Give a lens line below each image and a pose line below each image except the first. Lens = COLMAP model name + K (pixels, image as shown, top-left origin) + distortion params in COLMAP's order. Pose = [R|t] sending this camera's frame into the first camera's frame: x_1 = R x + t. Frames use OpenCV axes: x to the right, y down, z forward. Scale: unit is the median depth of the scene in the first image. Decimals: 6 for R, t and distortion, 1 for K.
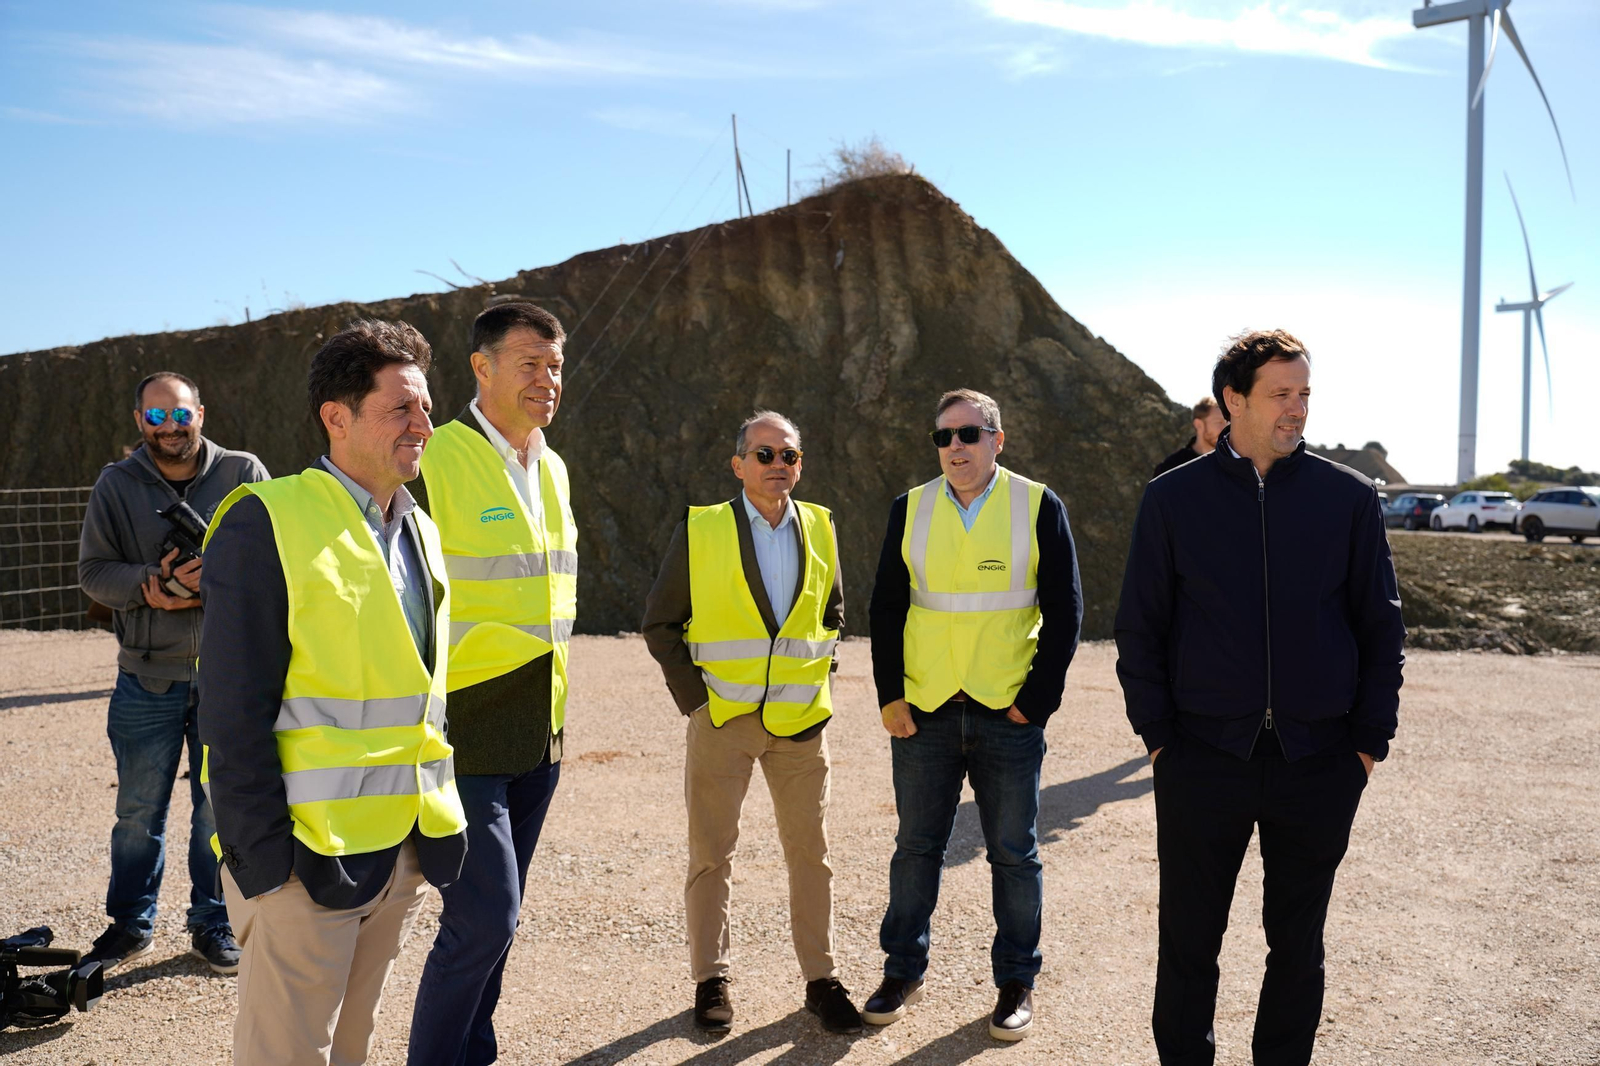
lens RADIAL K [[1420.1, 0, 797.2], [0, 1420.1, 531.3], [0, 0, 1]] dist [0.006624, -0.005496]
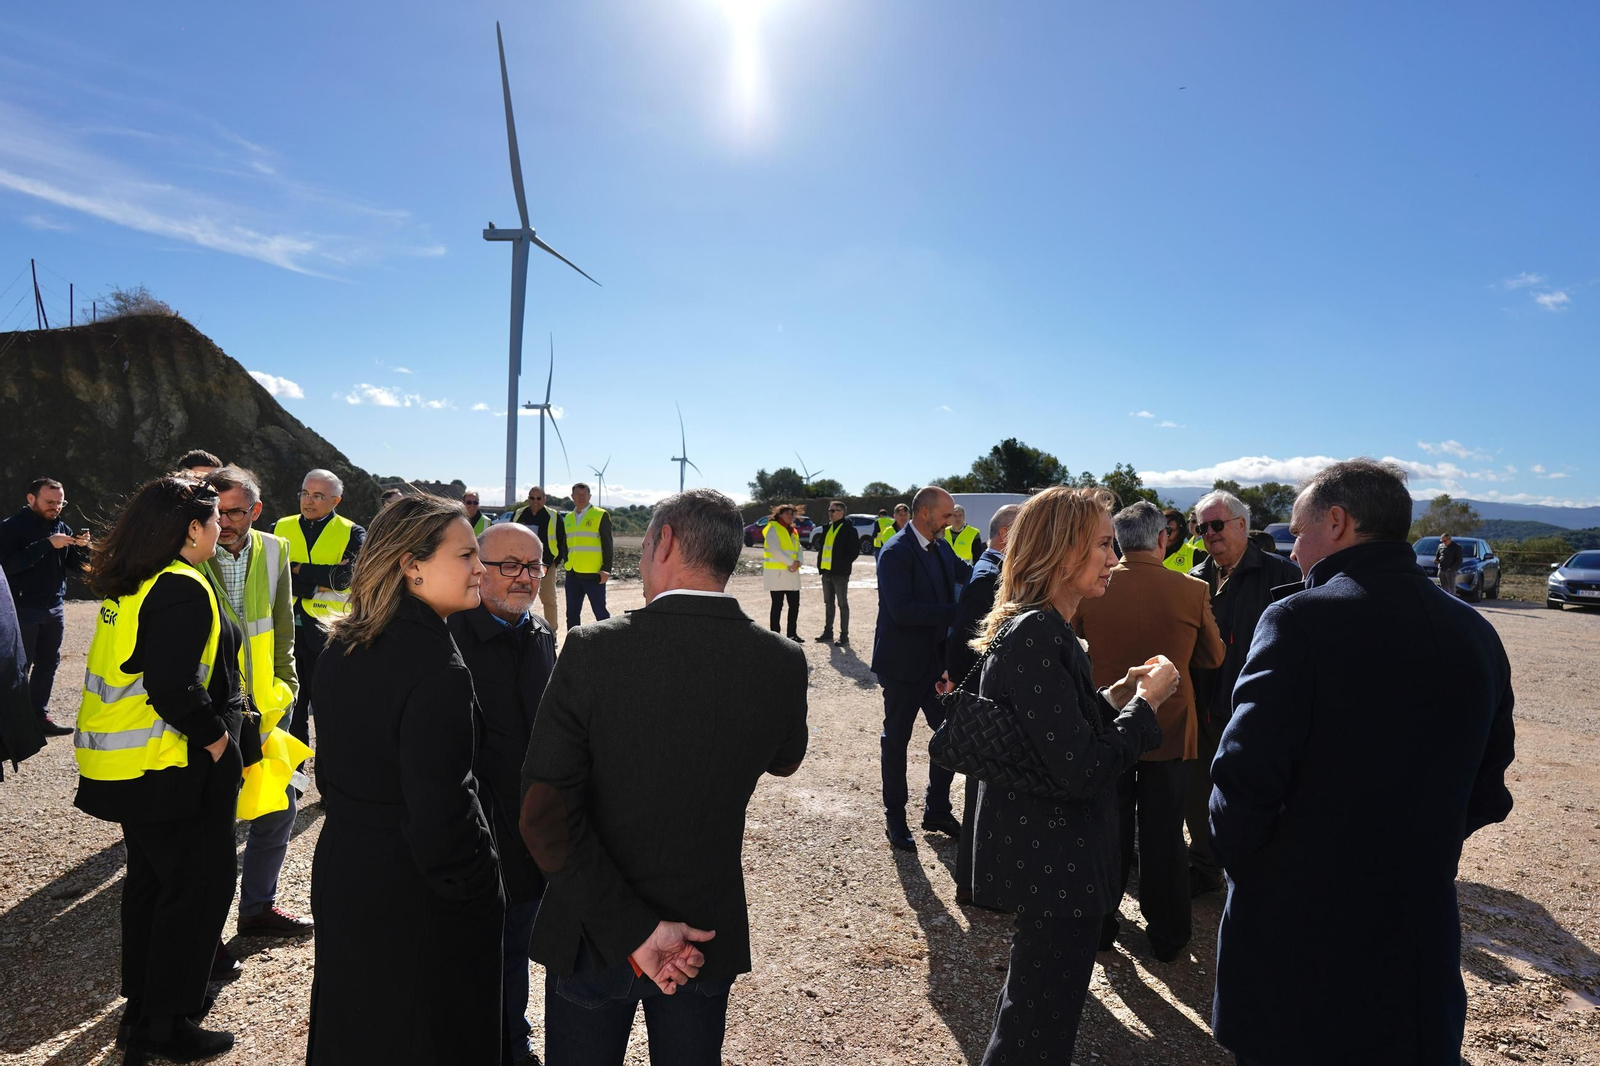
lens RADIAL K [[908.9, 0, 793.6], [0, 908.9, 534.8], [0, 0, 1]] dist [0.029237, 0.003573]
pose [[0.744714, -0.007317, 0.667343, -0.108137], [0.005802, 0.999973, 0.004490, -0.002283], [-0.667358, 0.000528, 0.744737, -0.281313]]
